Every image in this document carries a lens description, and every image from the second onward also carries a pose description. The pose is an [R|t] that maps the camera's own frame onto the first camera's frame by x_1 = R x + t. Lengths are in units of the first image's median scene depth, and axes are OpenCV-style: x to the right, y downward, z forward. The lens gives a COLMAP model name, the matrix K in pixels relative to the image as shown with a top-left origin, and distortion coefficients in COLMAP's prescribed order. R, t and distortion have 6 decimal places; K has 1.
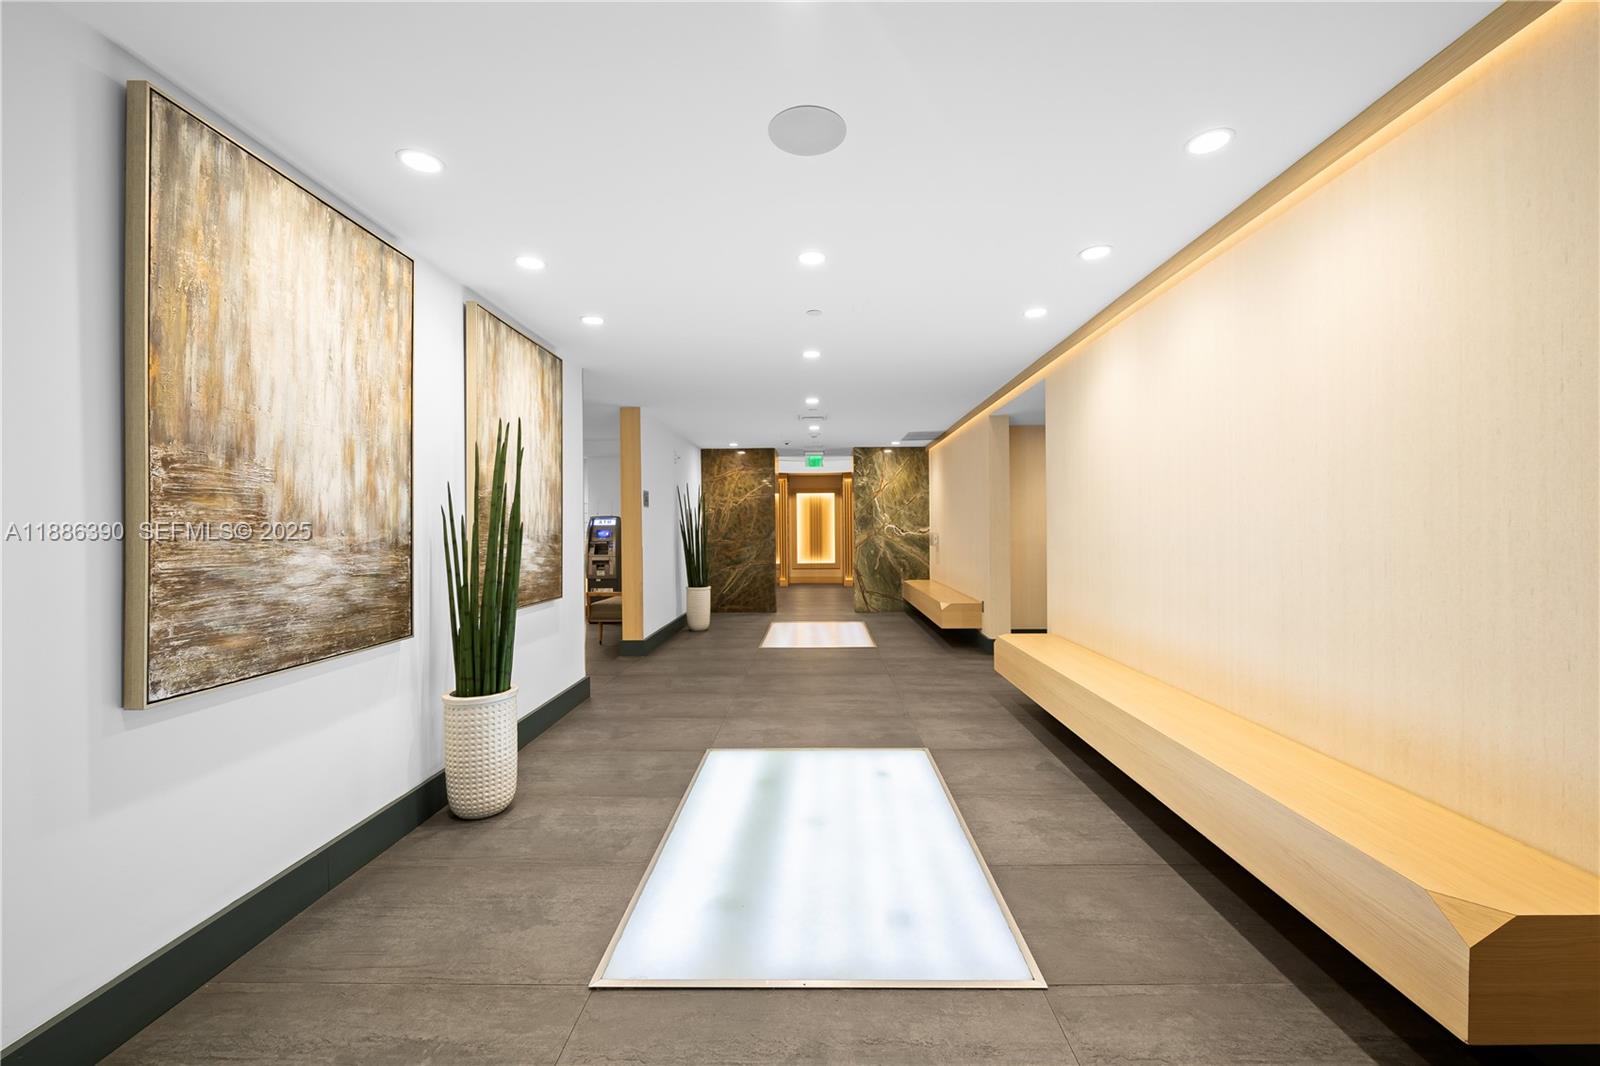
lens RADIAL K [[639.0, 0, 800.8], [0, 639.0, 530.5], [0, 0, 1]] dist [-0.007414, -0.000915]
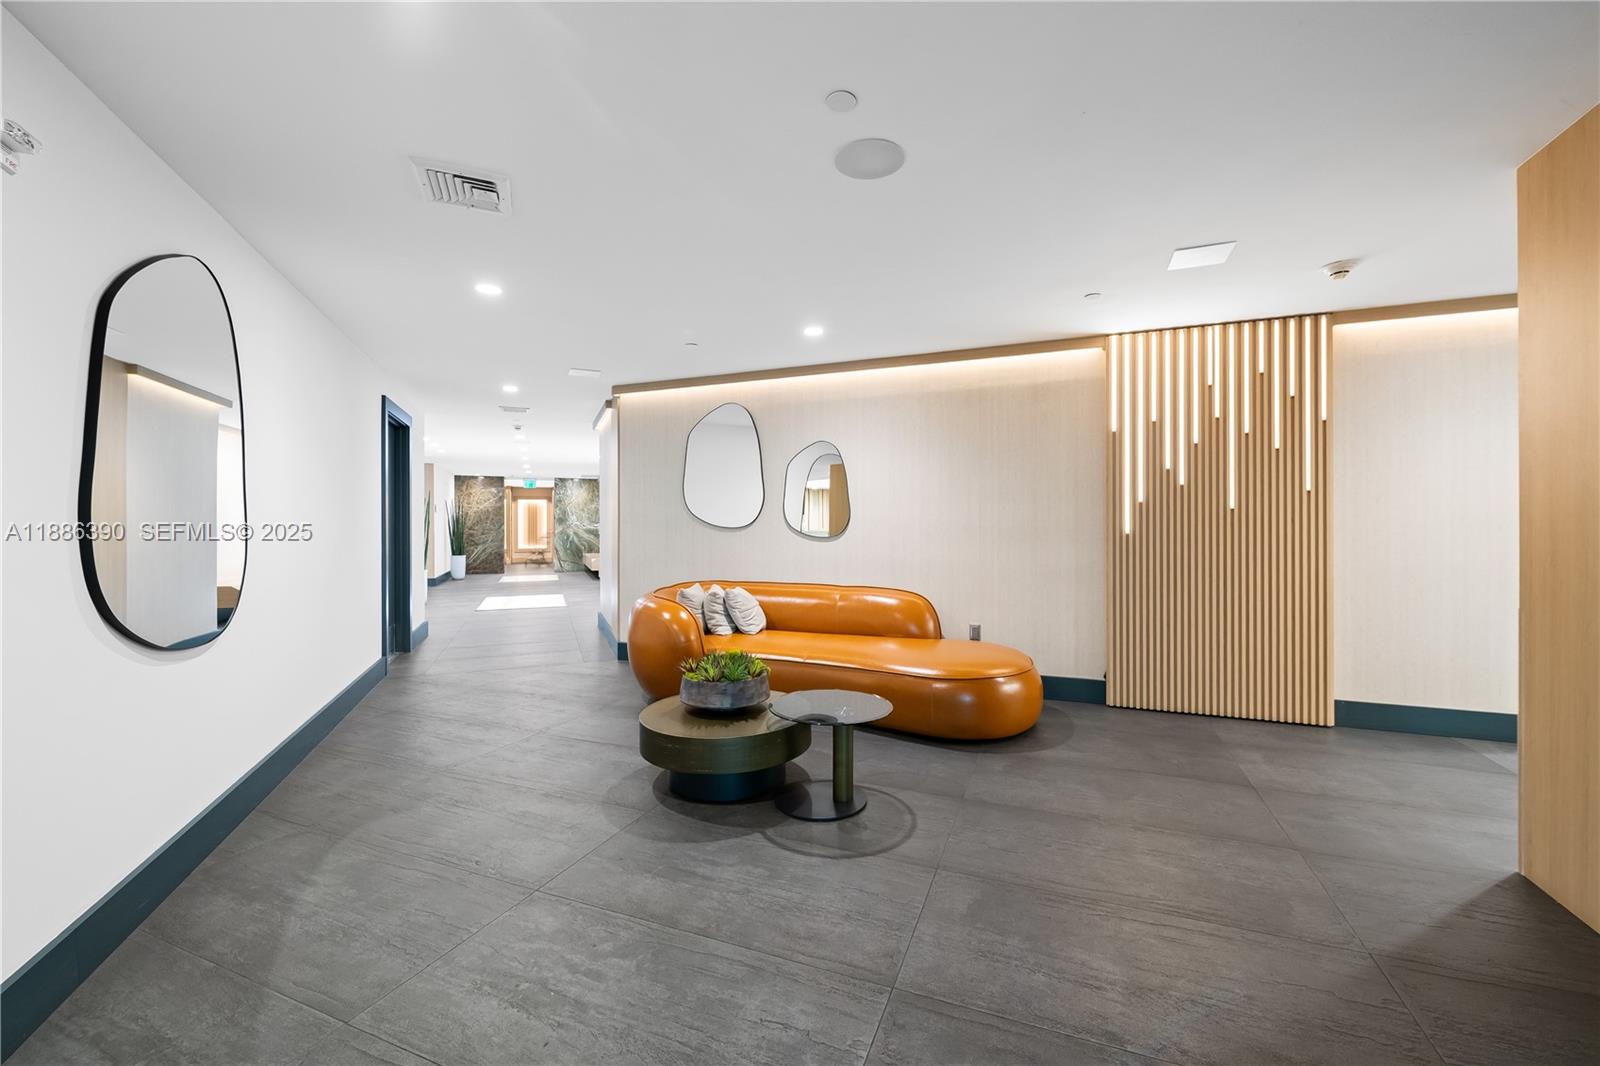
lens RADIAL K [[639.0, 0, 810.3], [0, 639.0, 531.7], [0, 0, 1]] dist [-0.007414, -0.000915]
pose [[0.911518, 0.004958, 0.411230, 0.004316], [-0.007364, 0.999964, 0.004267, 0.004731], [-0.411194, -0.006917, 0.911521, -0.861327]]
